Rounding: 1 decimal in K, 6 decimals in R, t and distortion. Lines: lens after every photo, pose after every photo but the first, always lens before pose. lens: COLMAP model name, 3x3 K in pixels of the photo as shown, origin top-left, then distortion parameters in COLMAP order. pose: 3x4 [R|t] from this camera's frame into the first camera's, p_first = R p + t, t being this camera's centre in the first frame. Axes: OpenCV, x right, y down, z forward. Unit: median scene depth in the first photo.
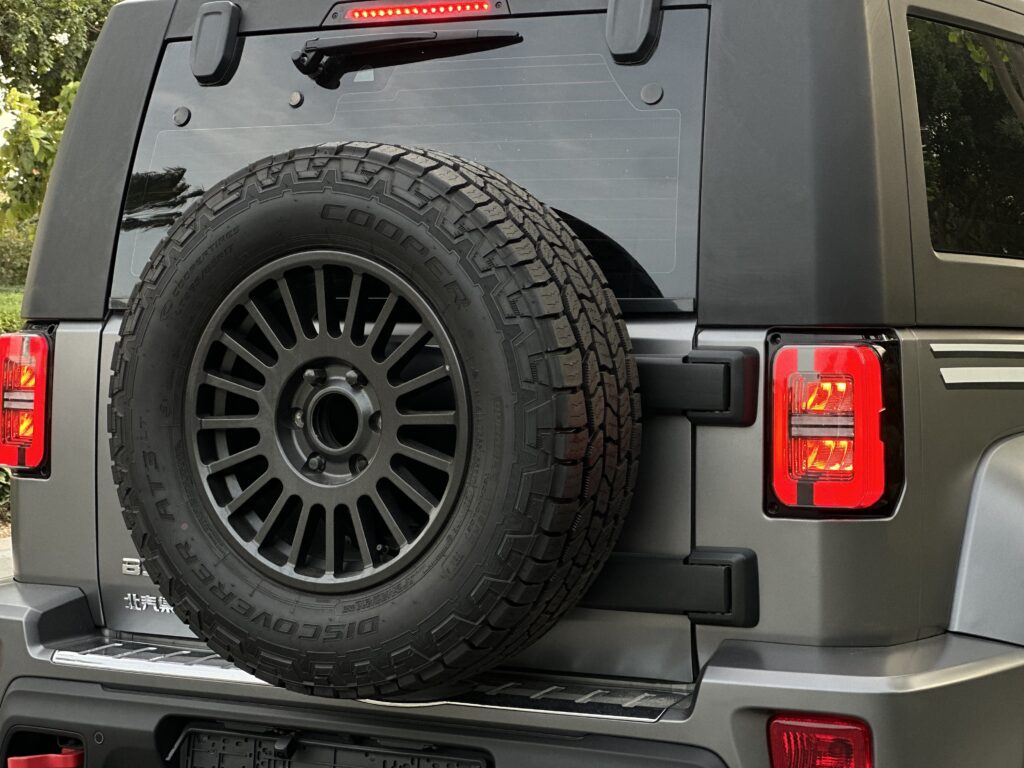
lens RADIAL K [[2327.2, 0, 512.0], [0, 2327.2, 384.0], [0, 0, 1]] dist [0.119308, 0.356498]
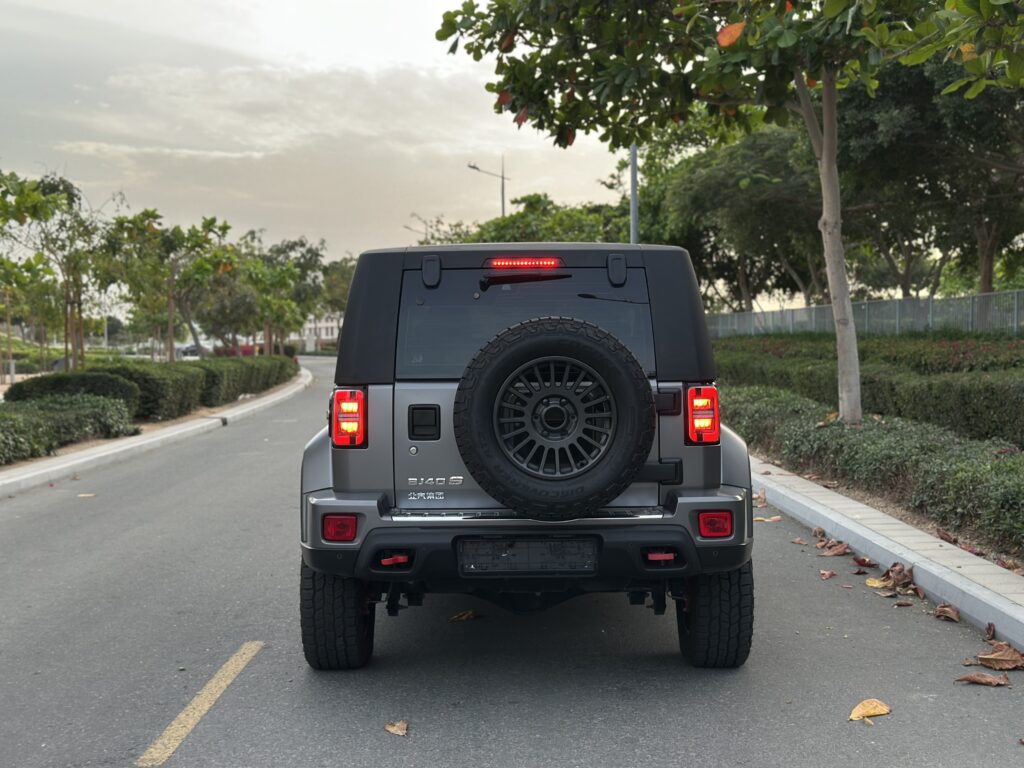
lens RADIAL K [[1437.7, 0, 512.0], [0, 1437.7, 384.0], [0, 0, 1]] dist [0.129707, -0.009540]
pose [[0.870805, -0.019951, 0.491224, -0.943233], [0.030088, 0.999466, -0.012745, -0.003868], [-0.490707, 0.025878, 0.870940, -0.451944]]
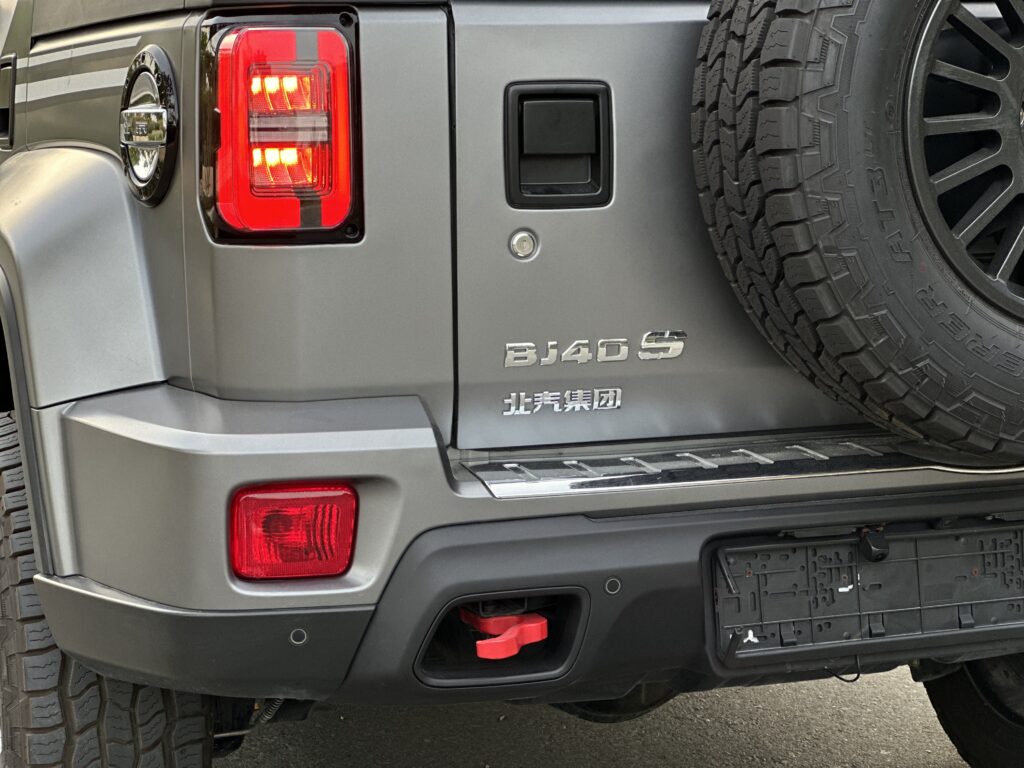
lens RADIAL K [[2327.2, 0, 512.0], [0, 2327.2, 384.0], [0, 0, 1]] dist [0.119308, 0.356498]
pose [[0.643124, -0.105386, 0.758475, -0.806158], [0.041652, 0.993833, 0.102771, 0.015971], [-0.764628, -0.034503, 0.643547, 0.622408]]
